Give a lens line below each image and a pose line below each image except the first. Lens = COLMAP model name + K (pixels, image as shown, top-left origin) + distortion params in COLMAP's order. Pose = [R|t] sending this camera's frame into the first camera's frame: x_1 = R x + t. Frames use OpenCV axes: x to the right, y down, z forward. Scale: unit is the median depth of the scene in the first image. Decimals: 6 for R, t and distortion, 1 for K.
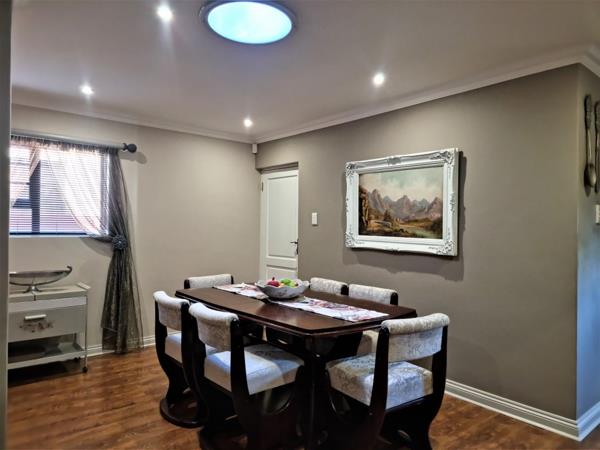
lens RADIAL K [[412.3, 0, 300.0], [0, 412.3, 225.0], [0, 0, 1]] dist [0.074833, -0.052029]
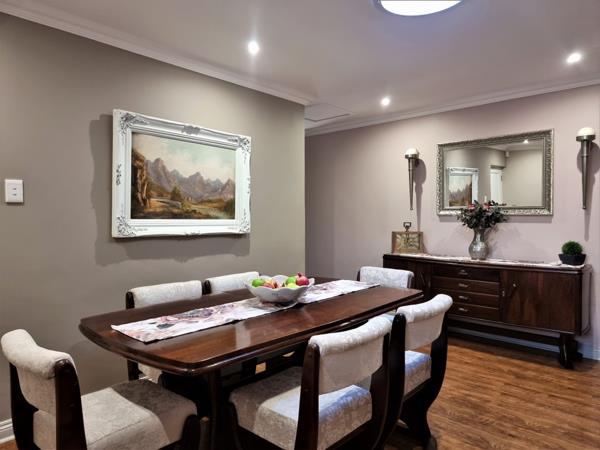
lens RADIAL K [[412.3, 0, 300.0], [0, 412.3, 225.0], [0, 0, 1]] dist [0.074833, -0.052029]
pose [[-0.150495, -0.036022, 0.987954, -0.656959], [-0.001859, 0.999344, 0.036154, 0.009323], [-0.988609, 0.003605, -0.150463, 0.902923]]
